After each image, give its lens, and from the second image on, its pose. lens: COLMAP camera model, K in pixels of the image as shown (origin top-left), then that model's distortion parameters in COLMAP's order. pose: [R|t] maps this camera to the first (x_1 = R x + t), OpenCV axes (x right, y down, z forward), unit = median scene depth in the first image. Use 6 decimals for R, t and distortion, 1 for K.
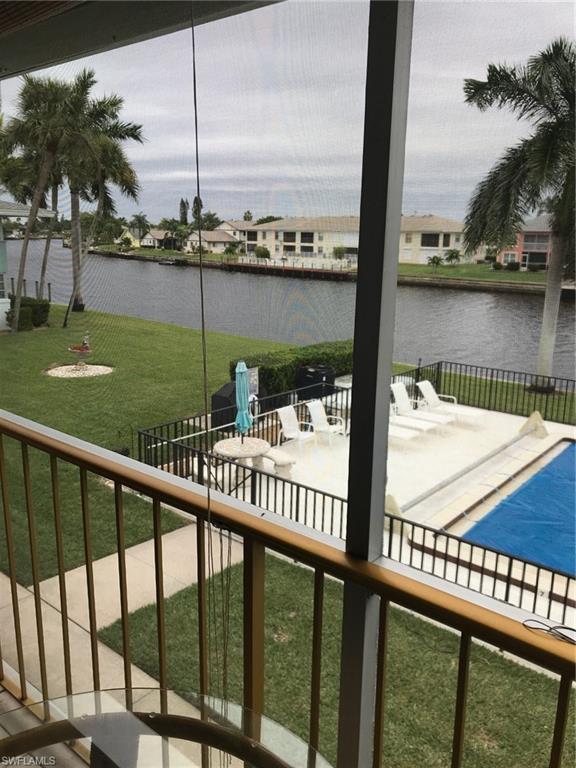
lens RADIAL K [[624.3, 0, 288.5], [0, 624.3, 383.1], [0, 0, 1]] dist [0.015813, -0.019232]
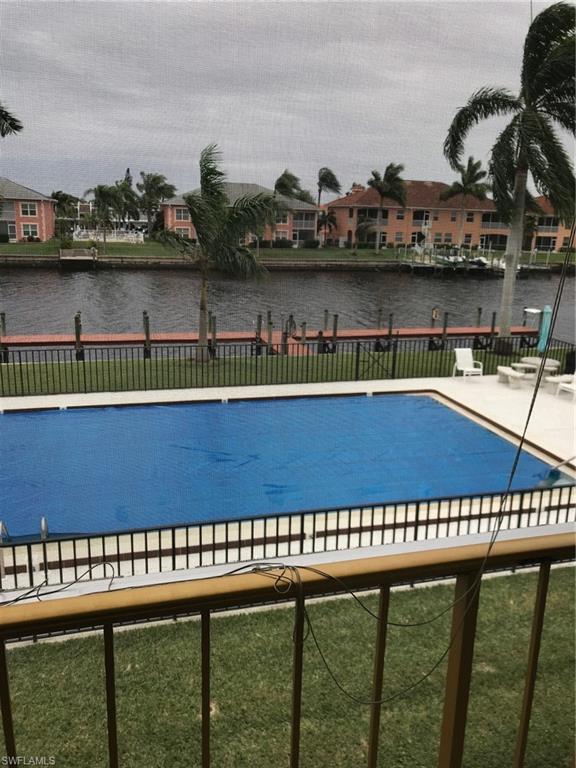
lens RADIAL K [[624.3, 0, 288.8], [0, 624.3, 385.3], [0, 0, 1]] dist [0.015813, -0.019232]
pose [[0.552090, -0.206653, 0.807769, -0.498533], [0.158929, 0.977118, 0.141355, -0.100320], [-0.818498, 0.050337, 0.572300, 0.406234]]
